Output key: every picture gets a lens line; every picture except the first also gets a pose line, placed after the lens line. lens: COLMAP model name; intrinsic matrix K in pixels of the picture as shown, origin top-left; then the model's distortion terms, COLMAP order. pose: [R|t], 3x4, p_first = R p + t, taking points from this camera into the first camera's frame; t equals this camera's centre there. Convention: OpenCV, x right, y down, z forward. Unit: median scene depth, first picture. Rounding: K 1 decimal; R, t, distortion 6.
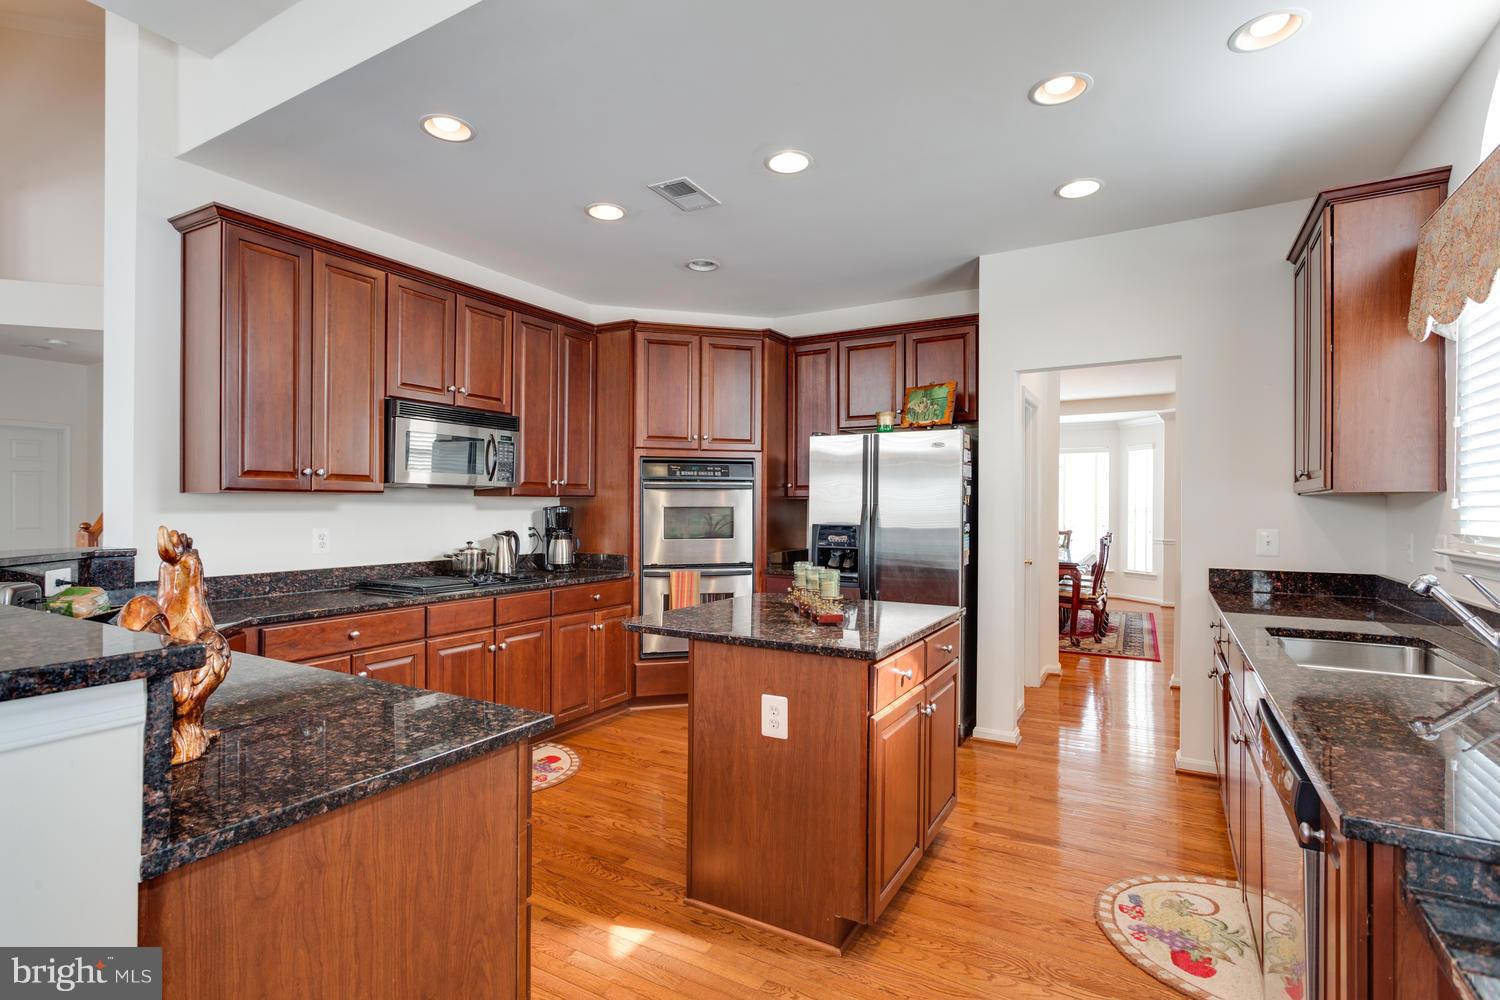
lens RADIAL K [[707.4, 0, 745.2], [0, 707.4, 494.0], [0, 0, 1]] dist [-0.000293, -0.000003]
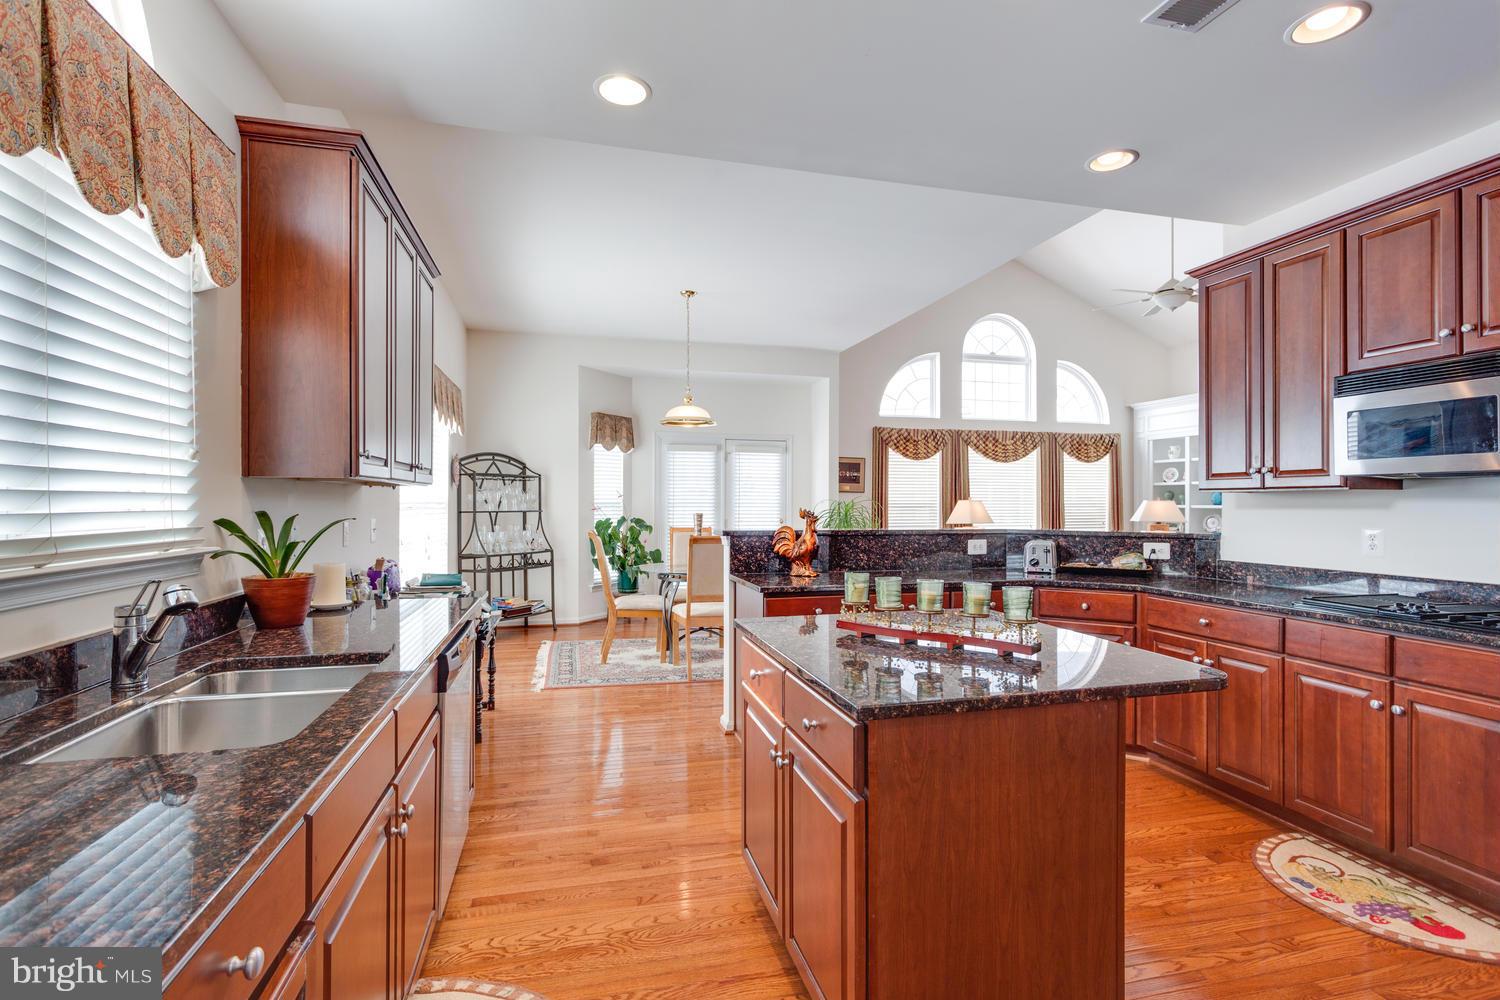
lens RADIAL K [[722.7, 0, 750.4], [0, 722.7, 506.0], [0, 0, 1]] dist [0.002252, 0.000508]
pose [[-0.714374, -0.004370, -0.699750, 0.599735], [0.005377, 0.999917, -0.011733, 0.027408], [0.699743, -0.012144, -0.714291, 1.104825]]
